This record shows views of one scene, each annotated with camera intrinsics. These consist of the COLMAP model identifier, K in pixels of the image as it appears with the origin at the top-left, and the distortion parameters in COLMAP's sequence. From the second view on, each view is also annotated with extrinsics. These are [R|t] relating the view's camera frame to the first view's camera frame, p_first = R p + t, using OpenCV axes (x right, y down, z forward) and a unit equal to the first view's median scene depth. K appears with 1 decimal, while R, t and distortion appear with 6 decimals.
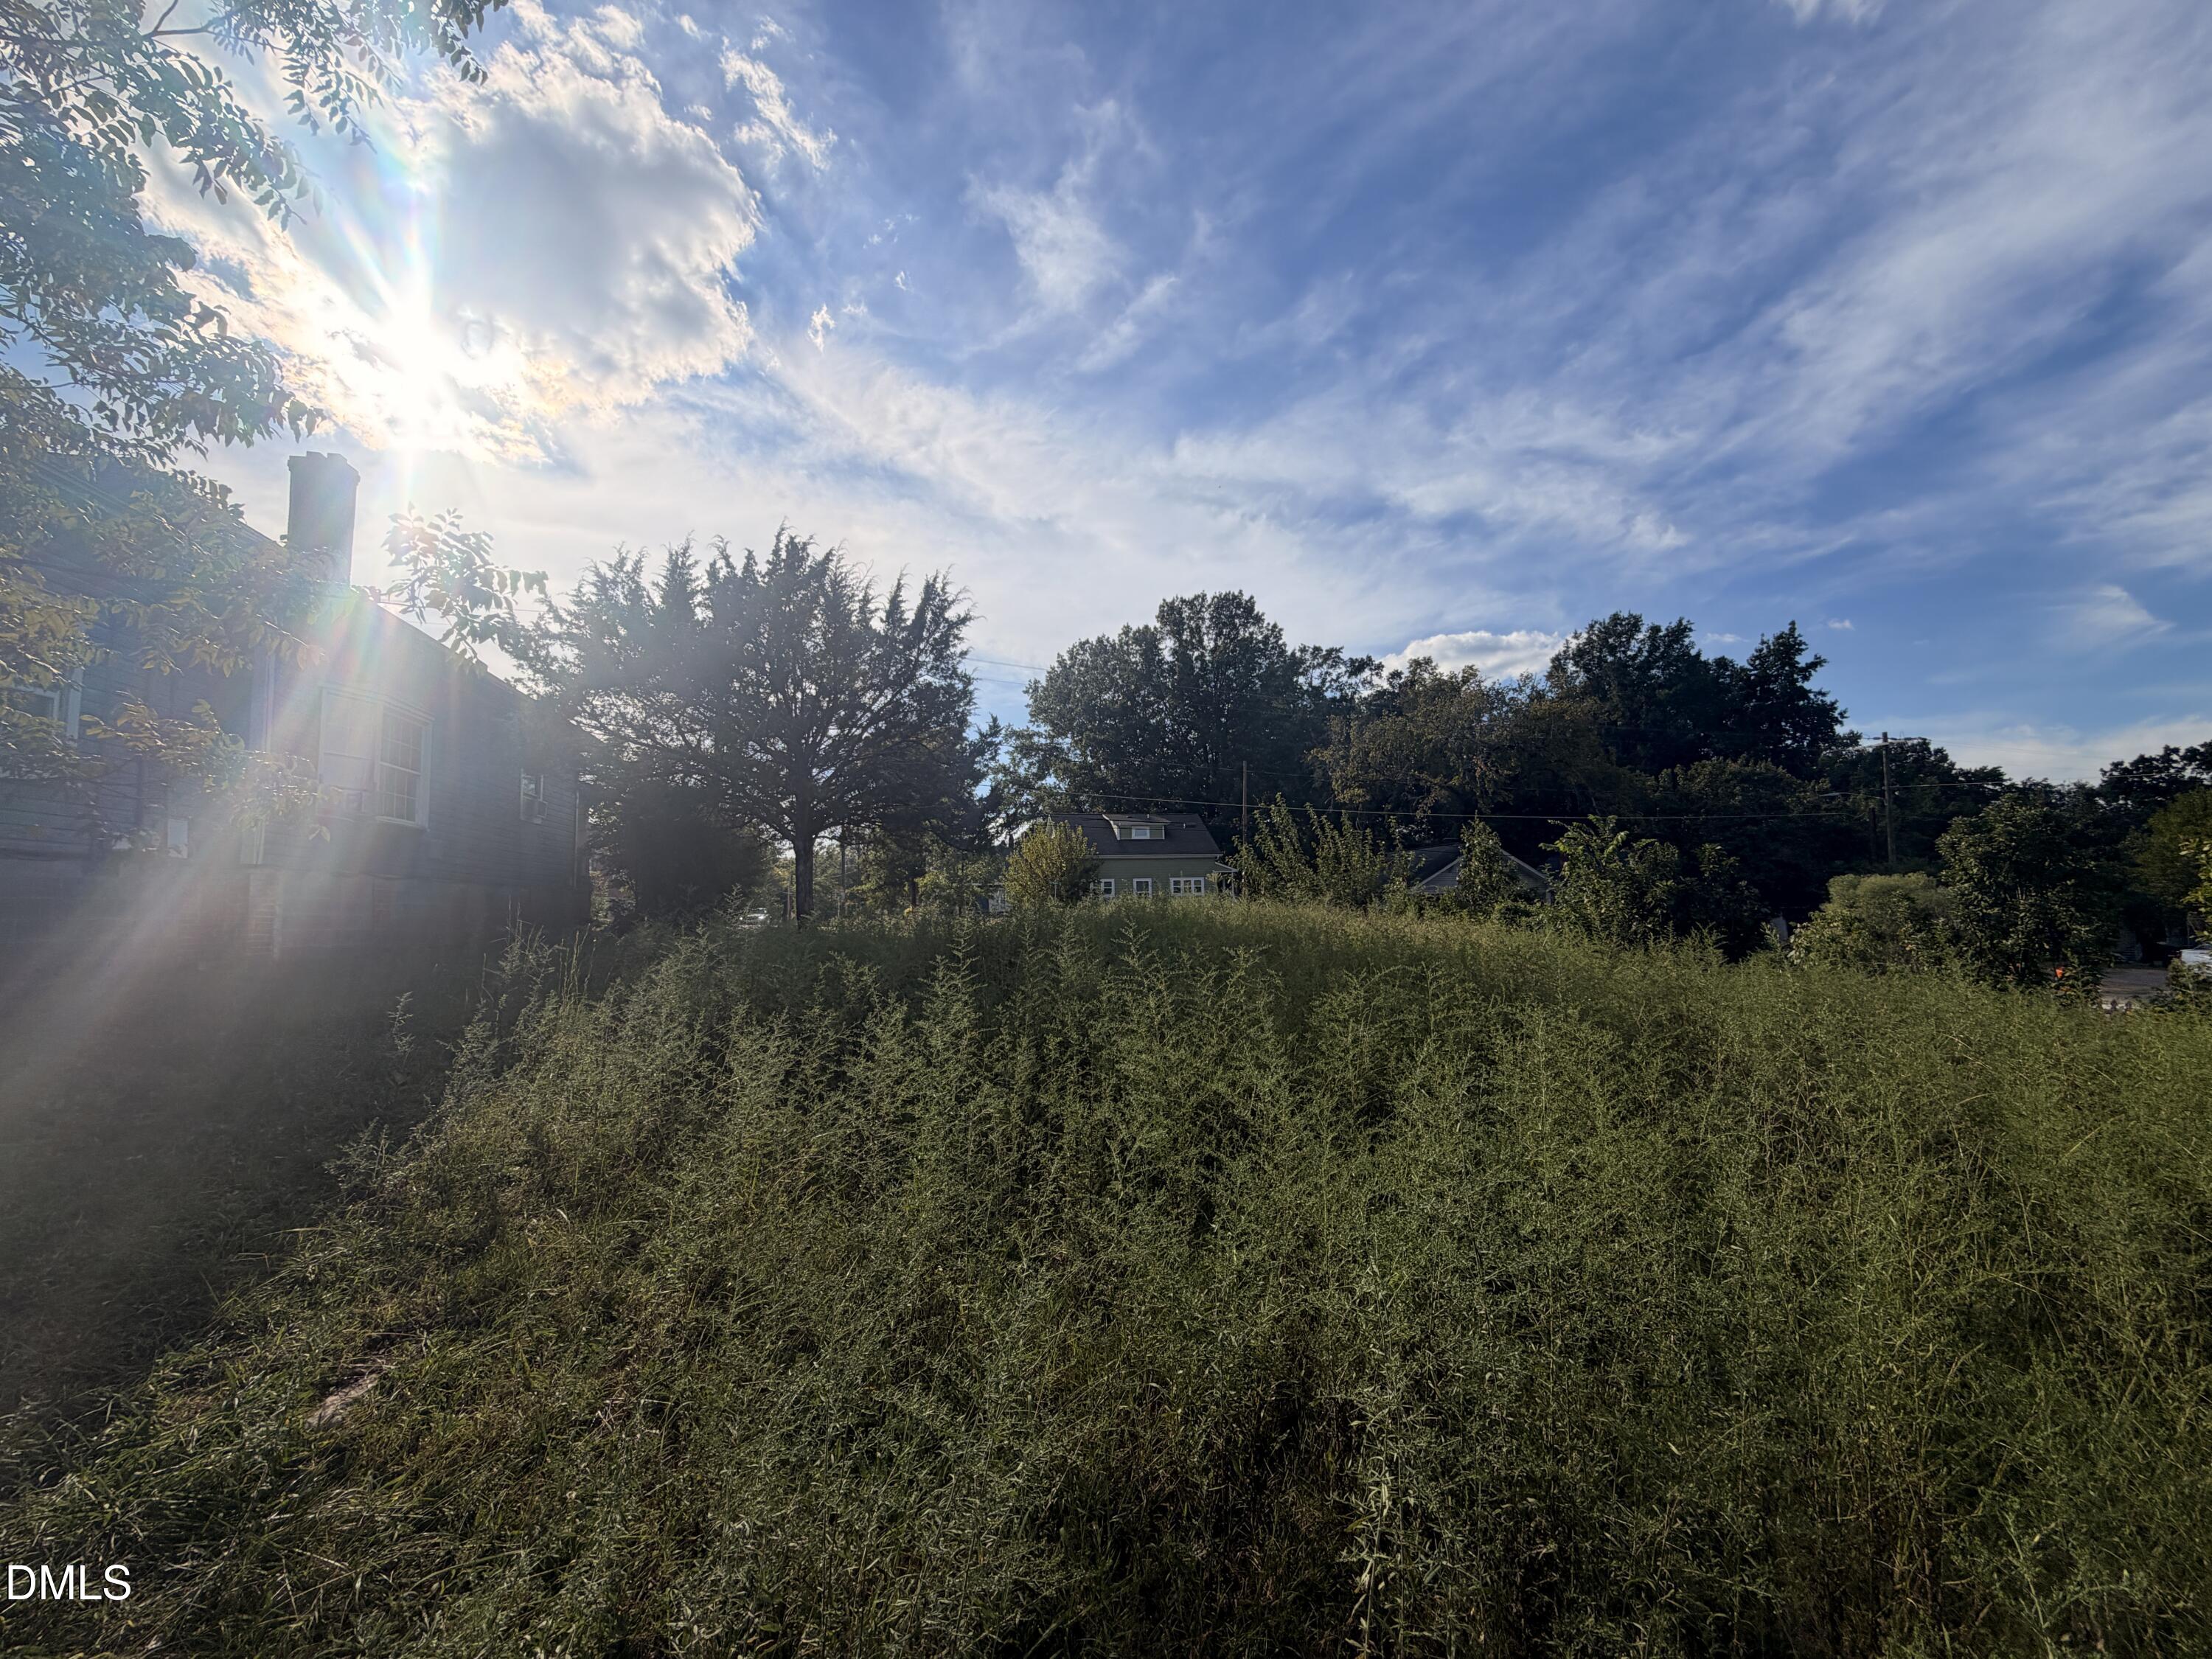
lens RADIAL K [[888.6, 0, 1099.6], [0, 888.6, 825.1], [0, 0, 1]] dist [0.002056, 0.000353]
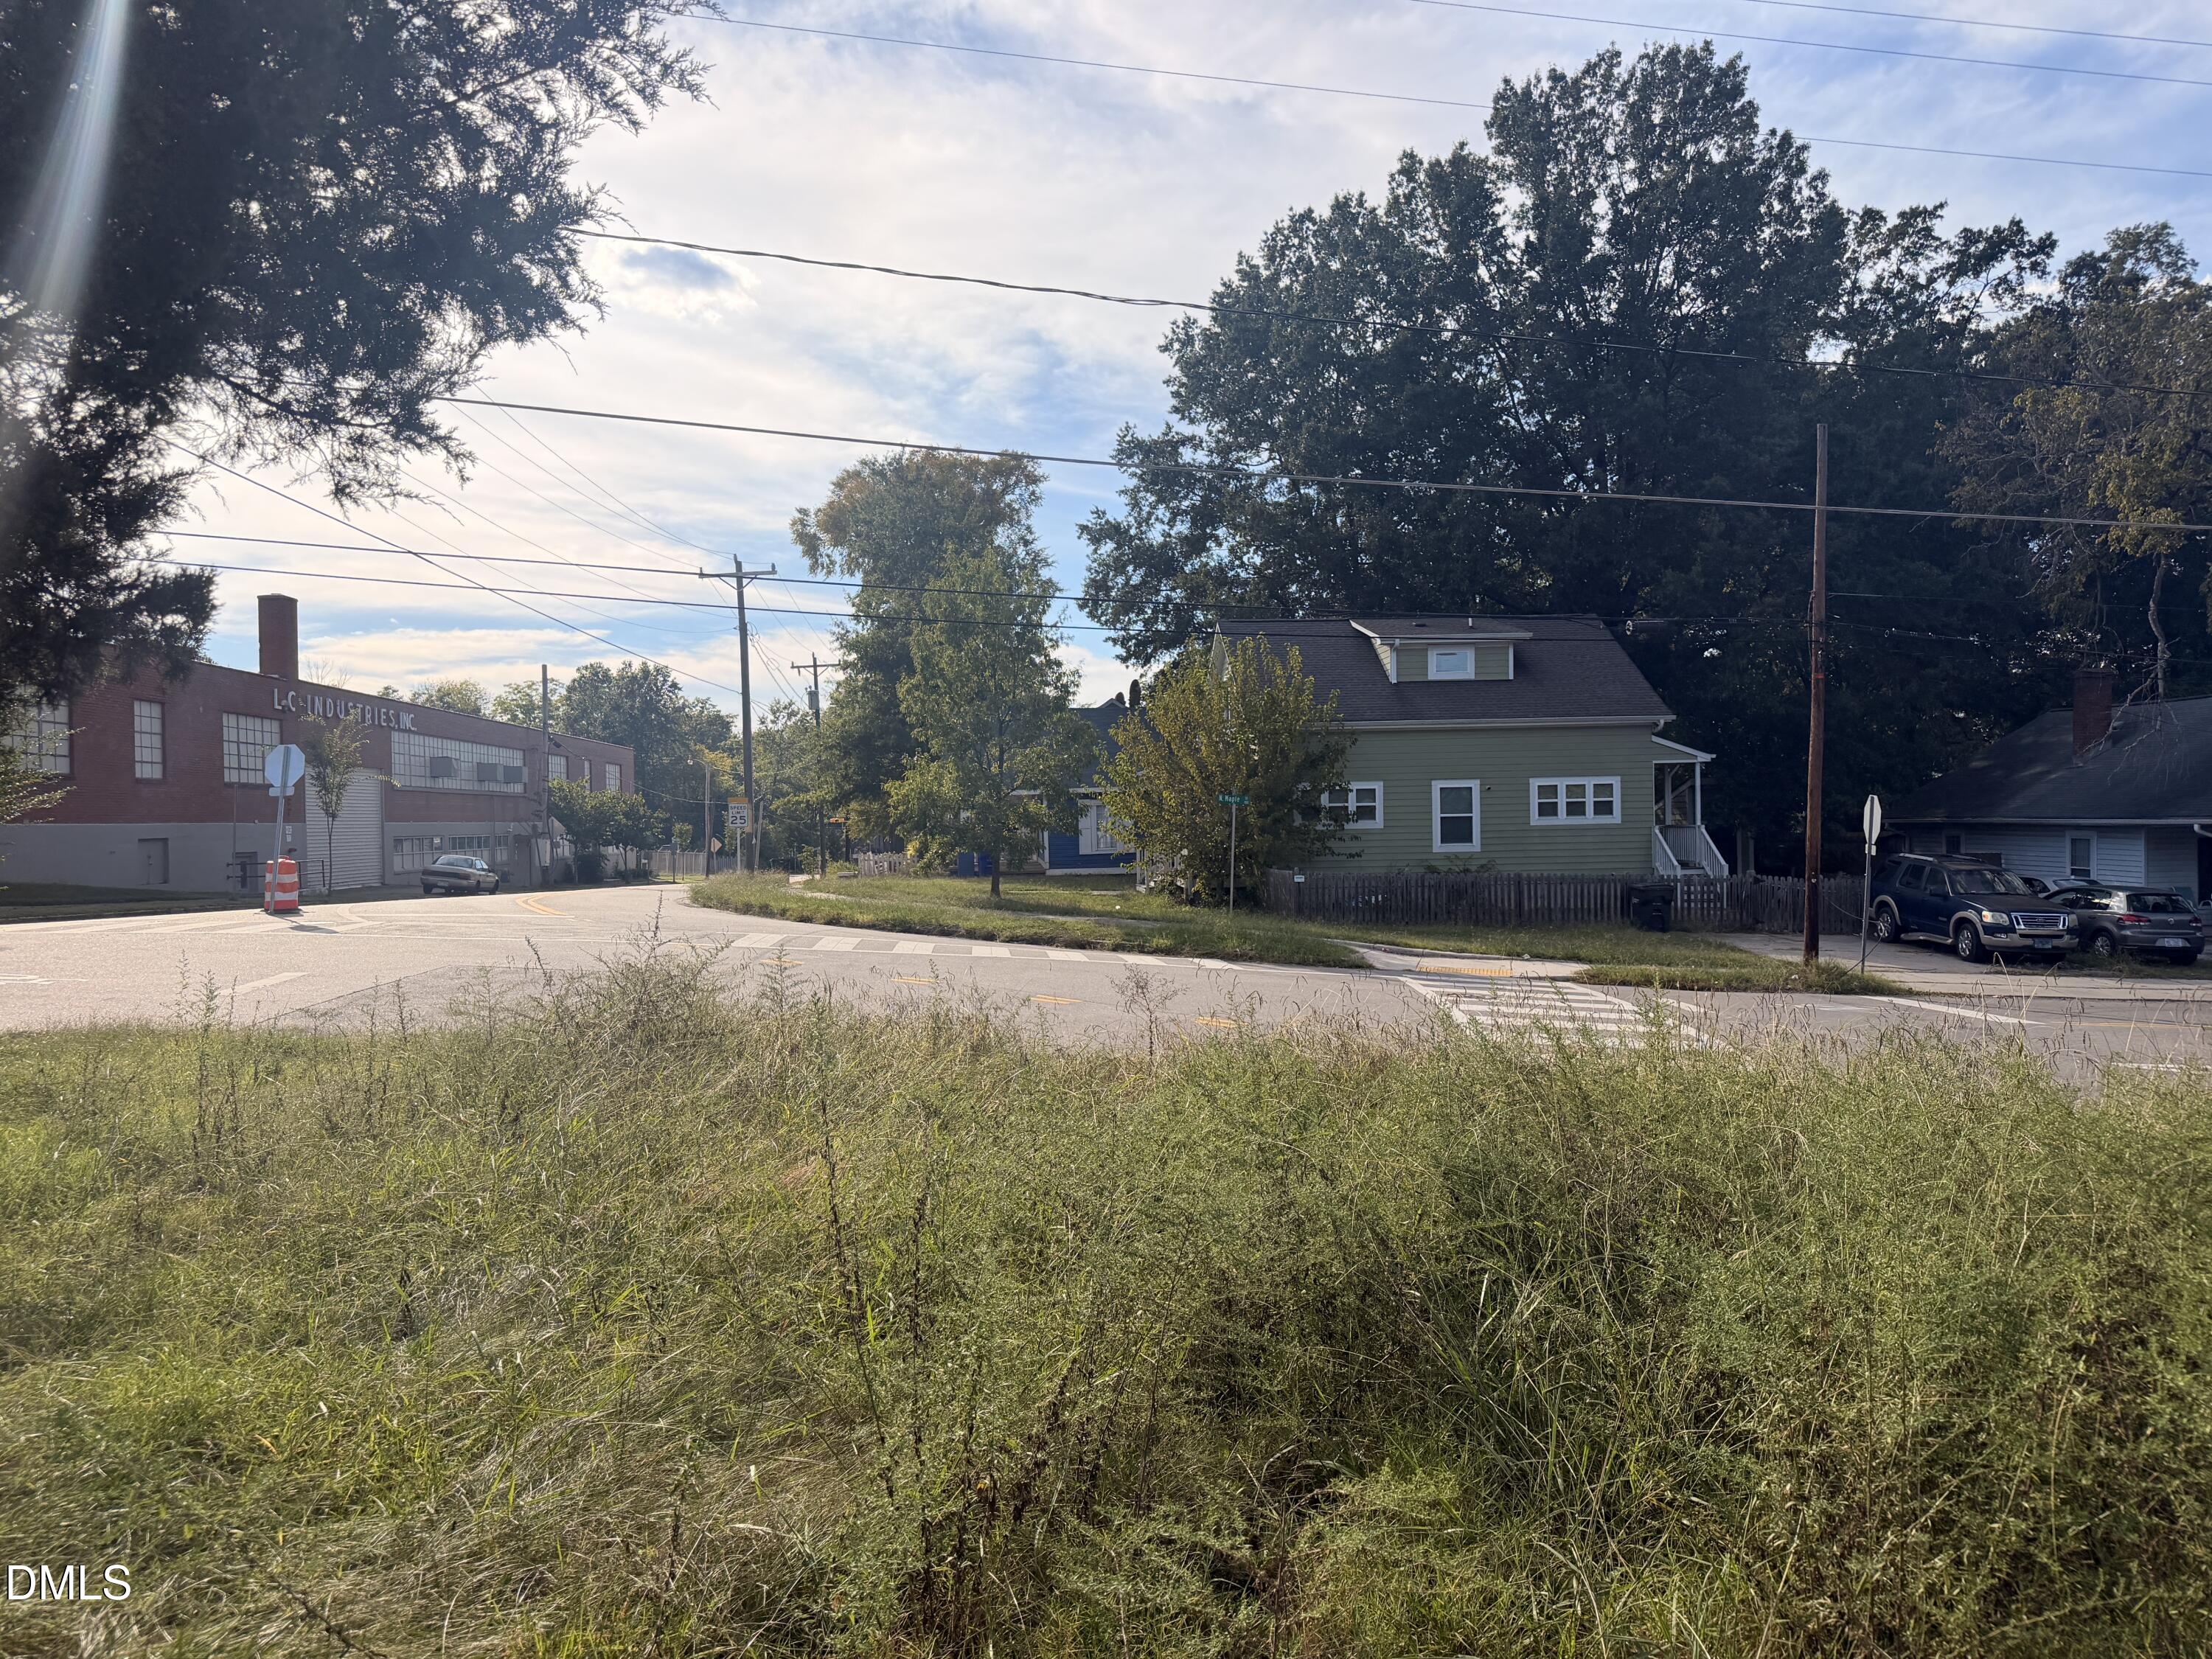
lens RADIAL K [[1552.8, 0, 1106.0], [0, 1552.8, 829.5], [0, 0, 1]] dist [0.159957, -0.258256]
pose [[0.991690, 0.003043, -0.128615, -0.008635], [0.009813, 0.995019, 0.099201, 0.006342], [0.128276, -0.099638, 0.986721, 0.160352]]
